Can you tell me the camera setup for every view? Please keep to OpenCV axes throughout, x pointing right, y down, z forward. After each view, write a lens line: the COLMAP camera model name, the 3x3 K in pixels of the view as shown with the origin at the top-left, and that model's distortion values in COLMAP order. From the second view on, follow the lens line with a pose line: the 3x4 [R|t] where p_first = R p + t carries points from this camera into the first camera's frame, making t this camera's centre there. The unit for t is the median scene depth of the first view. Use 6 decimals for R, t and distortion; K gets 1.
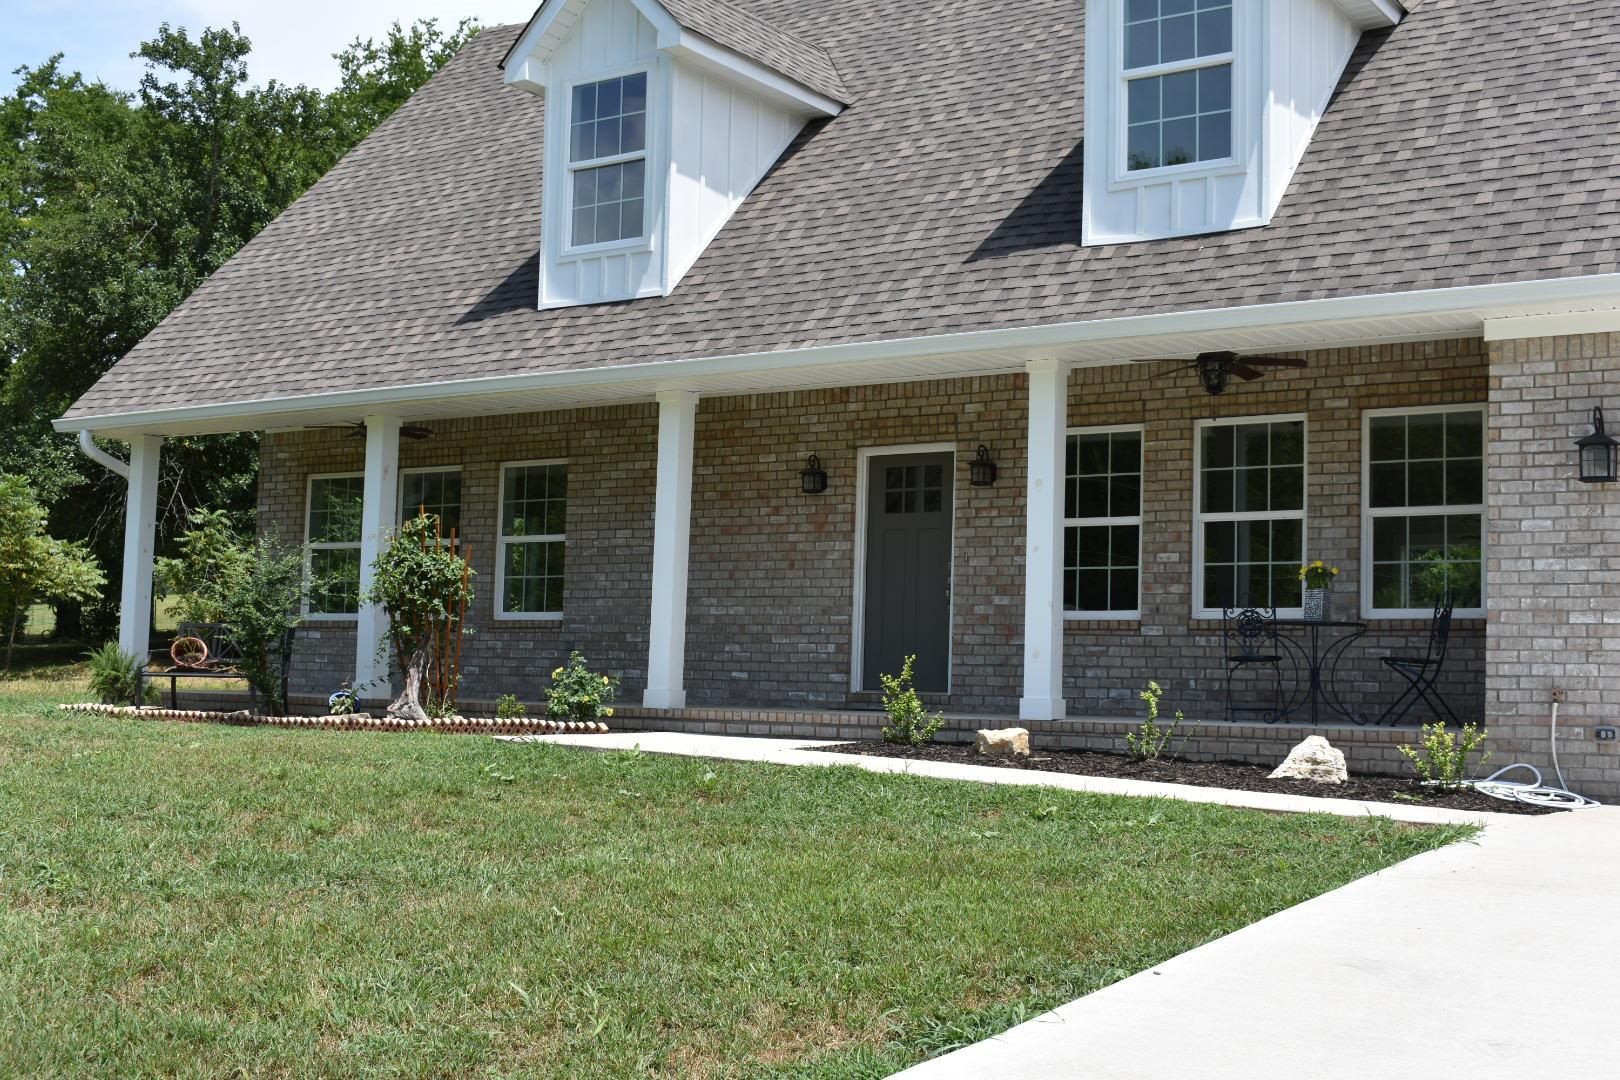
lens RADIAL K [[2083.2, 0, 760.6], [0, 2083.2, 549.2], [0, 0, 1]] dist [-0.057184, 0.000000]
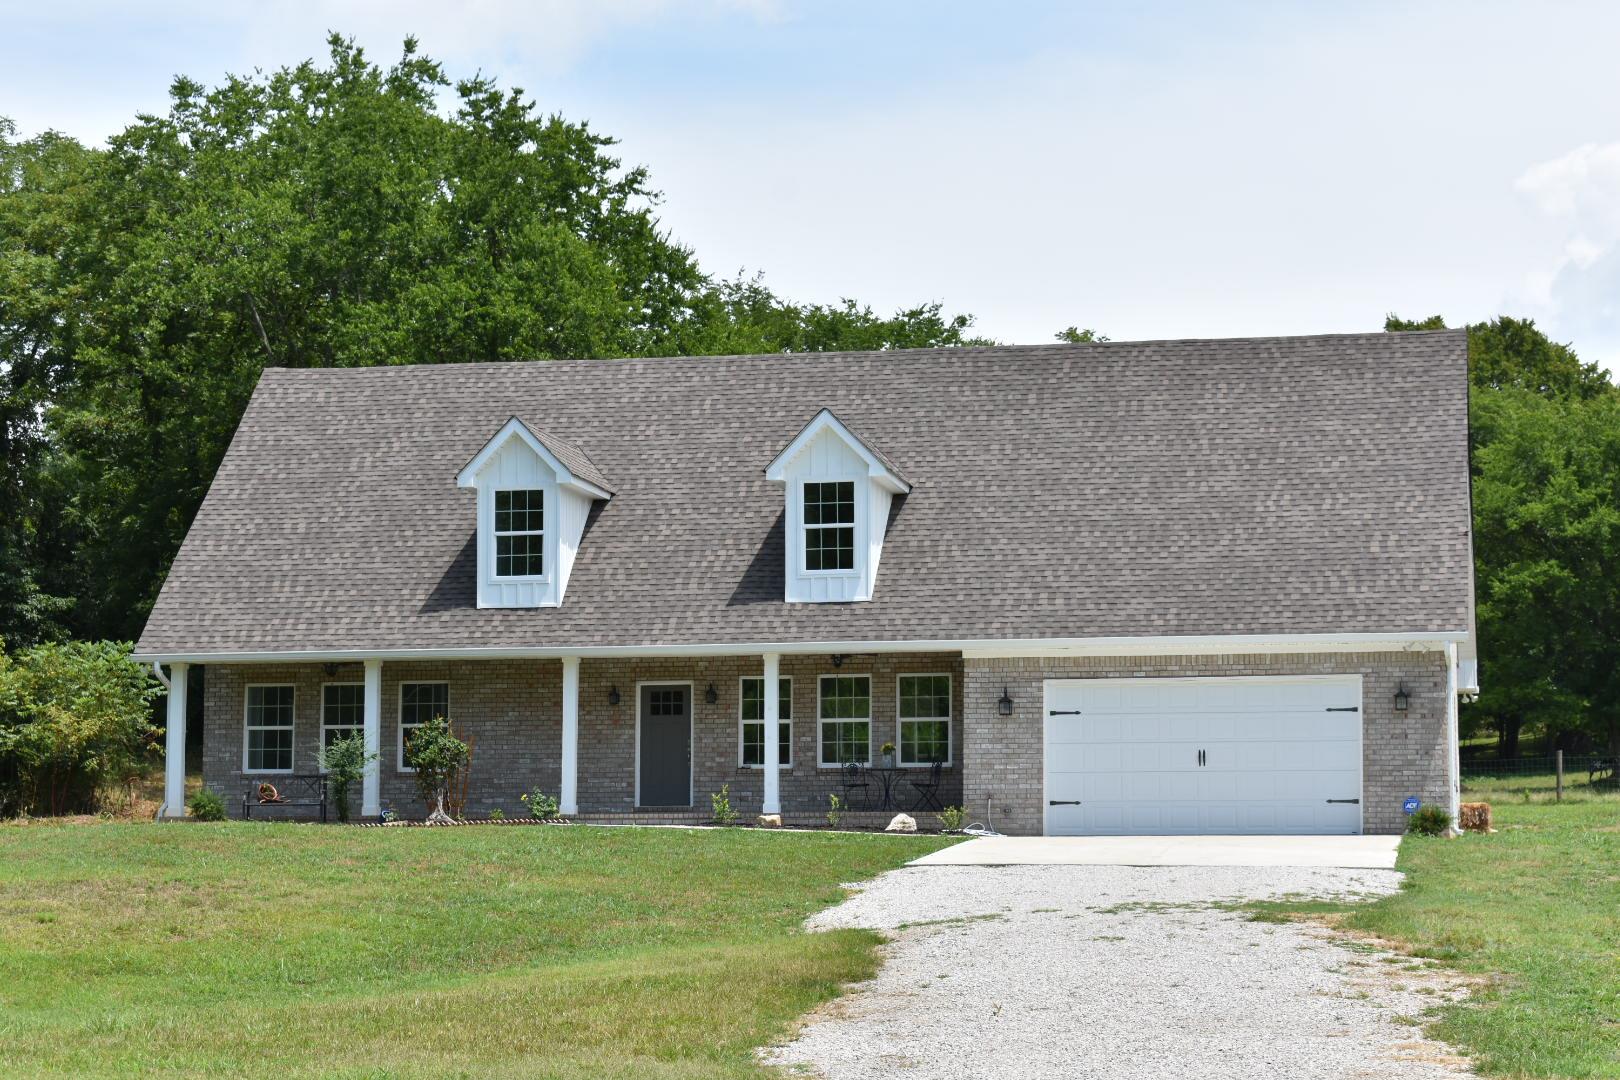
lens RADIAL K [[4266.5, 0, 819.2], [0, 4266.5, 541.4], [0, 0, 1]] dist [0.127743, 0.000000]
pose [[0.919039, 0.011039, 0.394011, -1.525836], [-0.004352, 0.999831, -0.017861, -0.121271], [-0.394142, 0.014700, 0.918932, -3.046815]]
